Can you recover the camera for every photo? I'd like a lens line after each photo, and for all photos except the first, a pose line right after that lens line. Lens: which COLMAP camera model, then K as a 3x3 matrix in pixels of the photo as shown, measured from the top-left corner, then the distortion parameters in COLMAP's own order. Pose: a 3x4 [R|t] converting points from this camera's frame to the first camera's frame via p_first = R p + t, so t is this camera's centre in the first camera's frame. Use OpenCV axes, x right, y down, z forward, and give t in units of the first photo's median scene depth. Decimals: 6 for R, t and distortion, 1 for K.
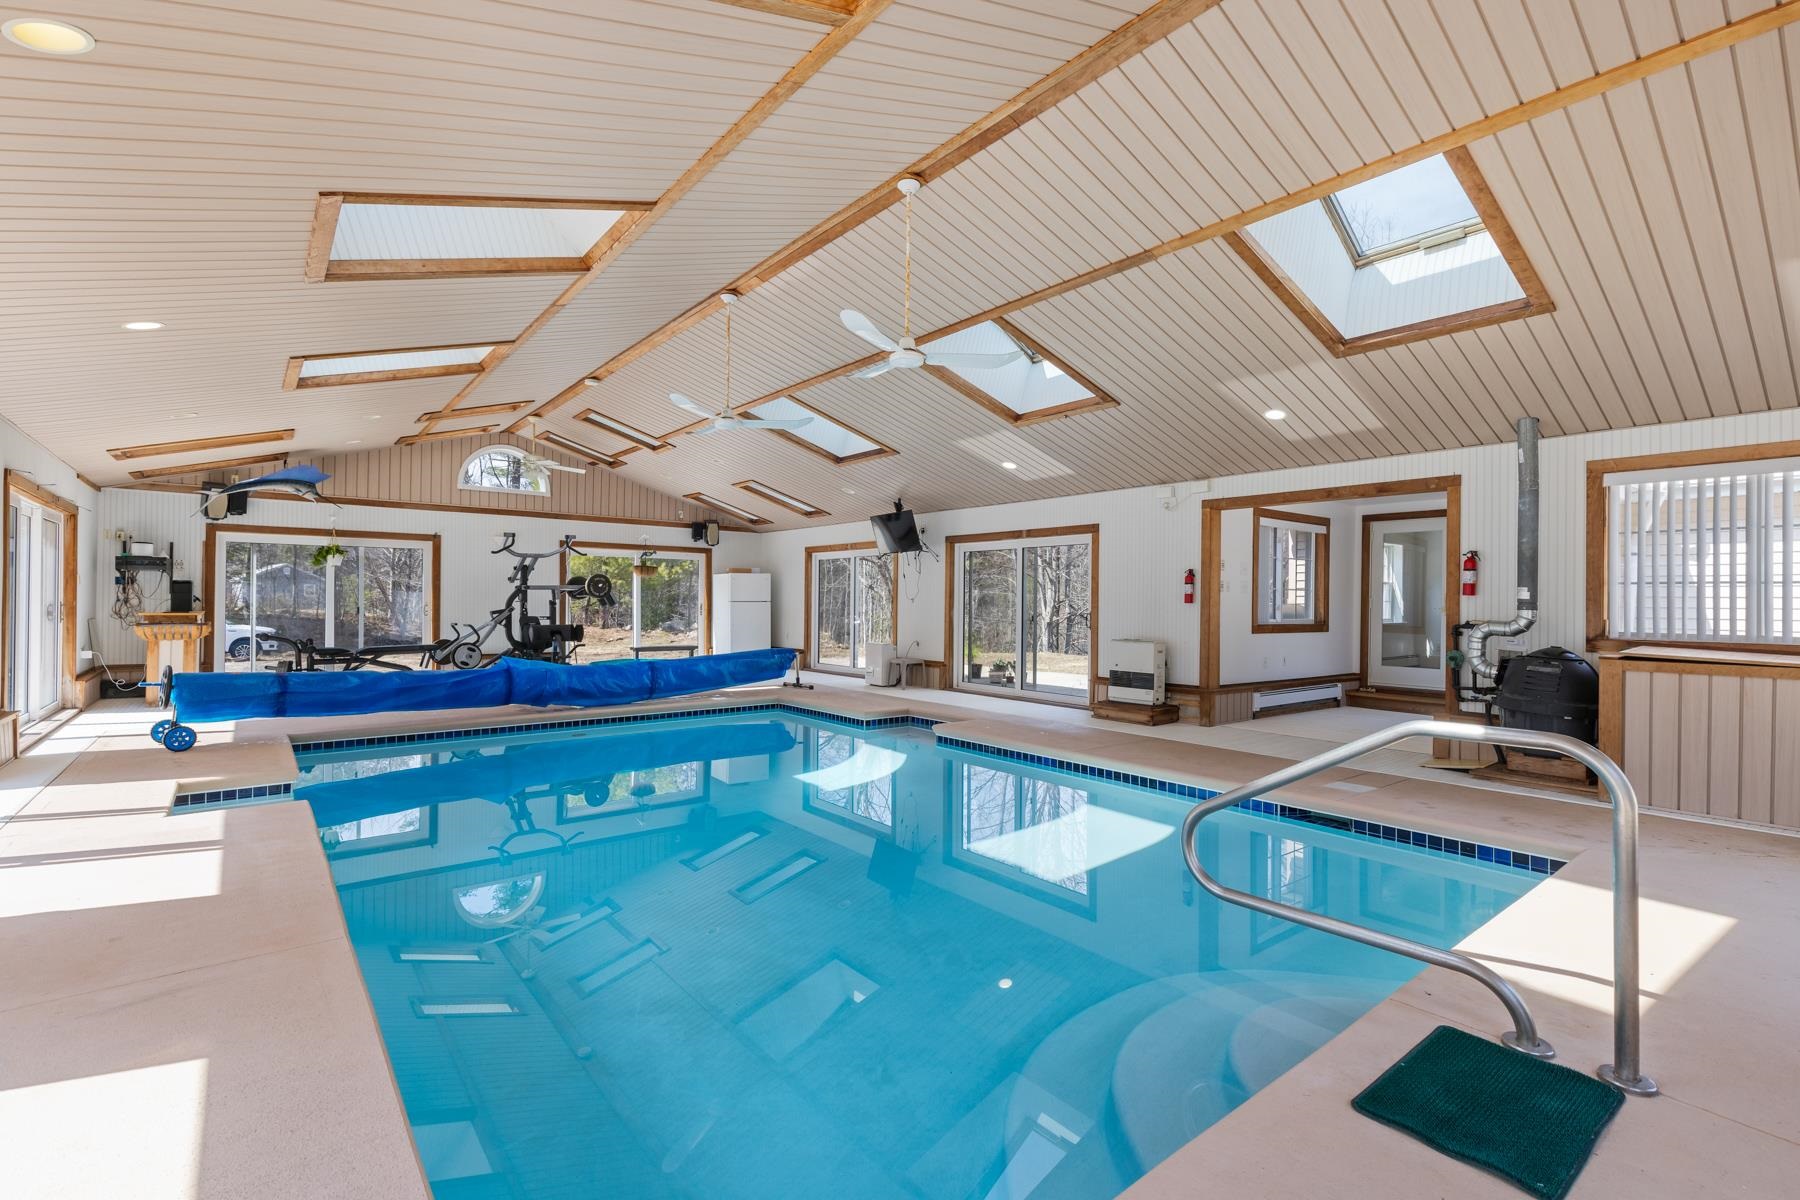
lens RADIAL K [[820.1, 0, 904.0], [0, 820.1, 630.4], [0, 0, 1]] dist [0.007898, -0.001164]
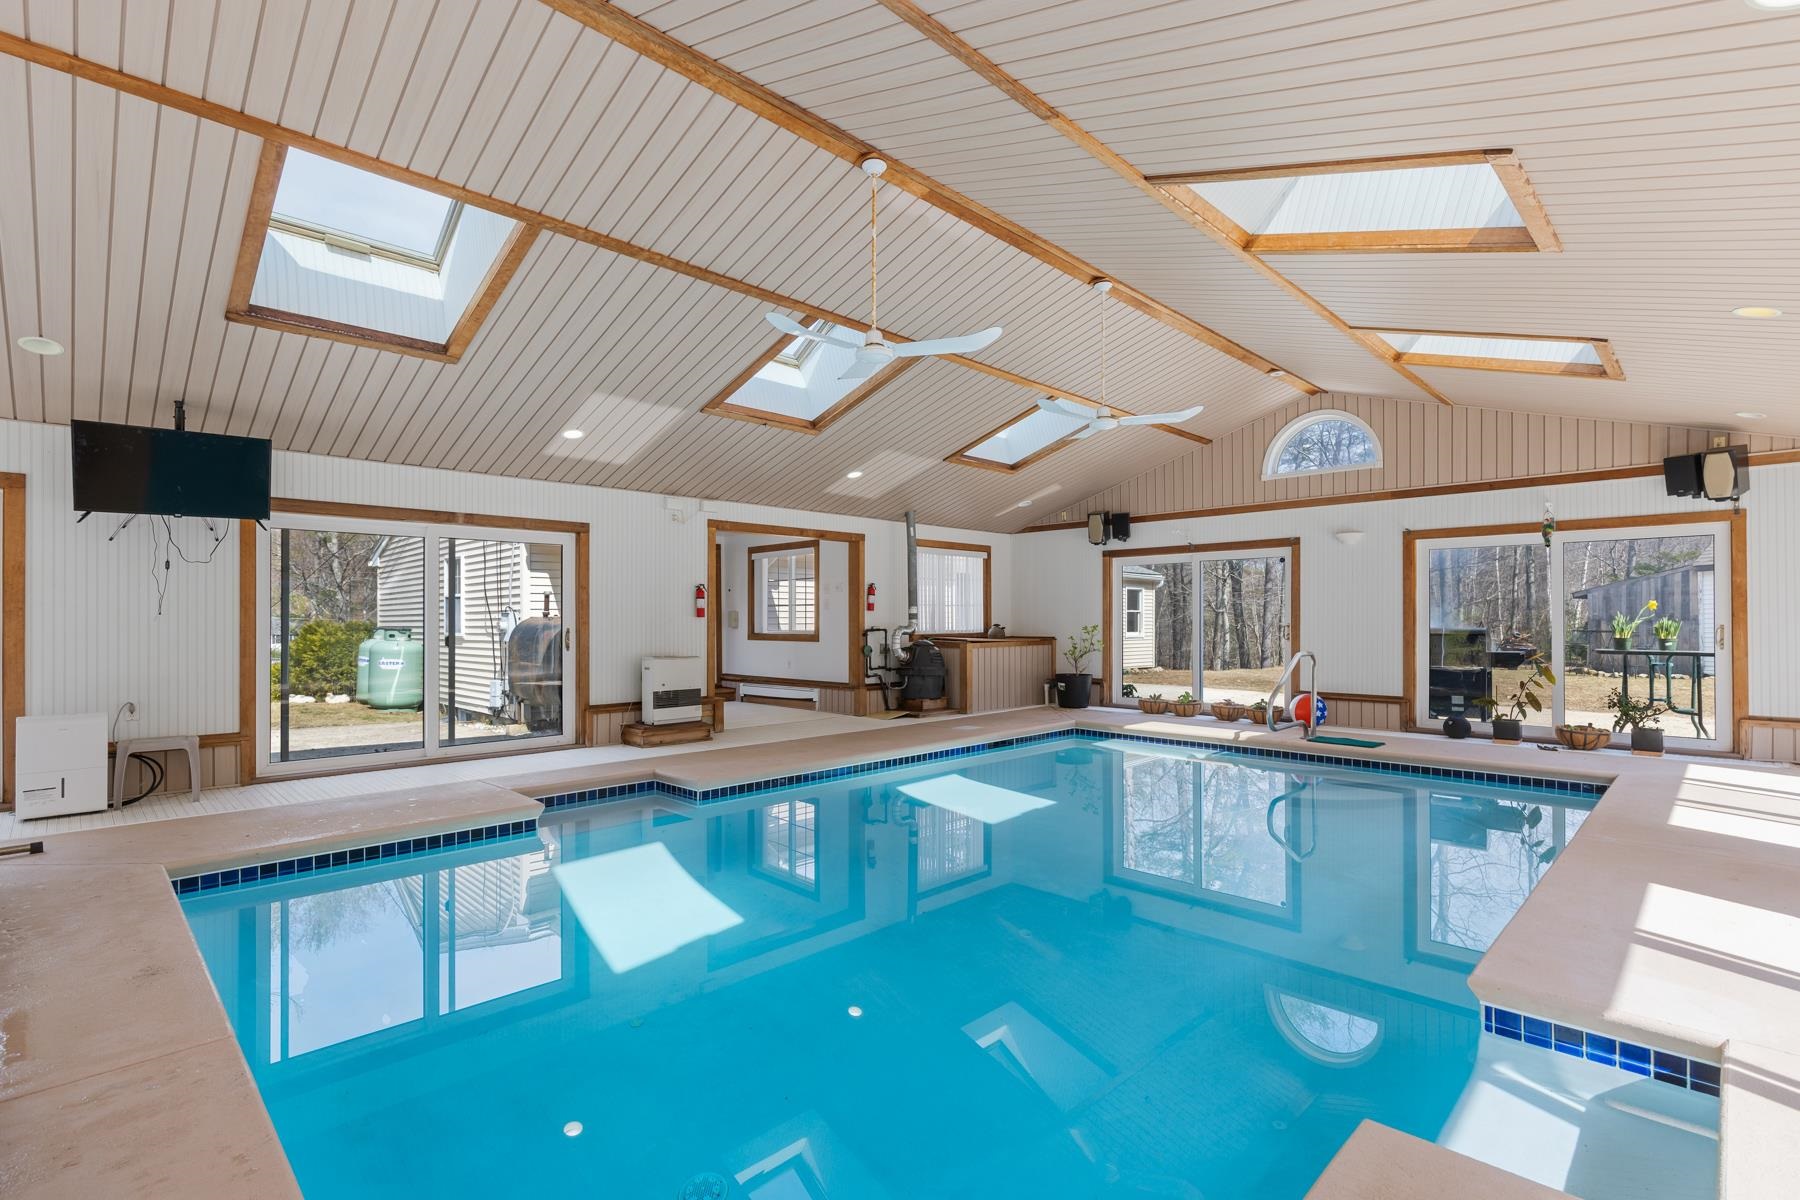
lens RADIAL K [[829.5, 0, 901.5], [0, 829.5, 611.6], [0, 0, 1]] dist [-0.012727, -0.000150]
pose [[-0.055380, -0.000798, 0.998465, -0.611889], [0.034549, 0.999399, 0.002715, -0.029214], [-0.997867, 0.034646, -0.055319, 0.687963]]
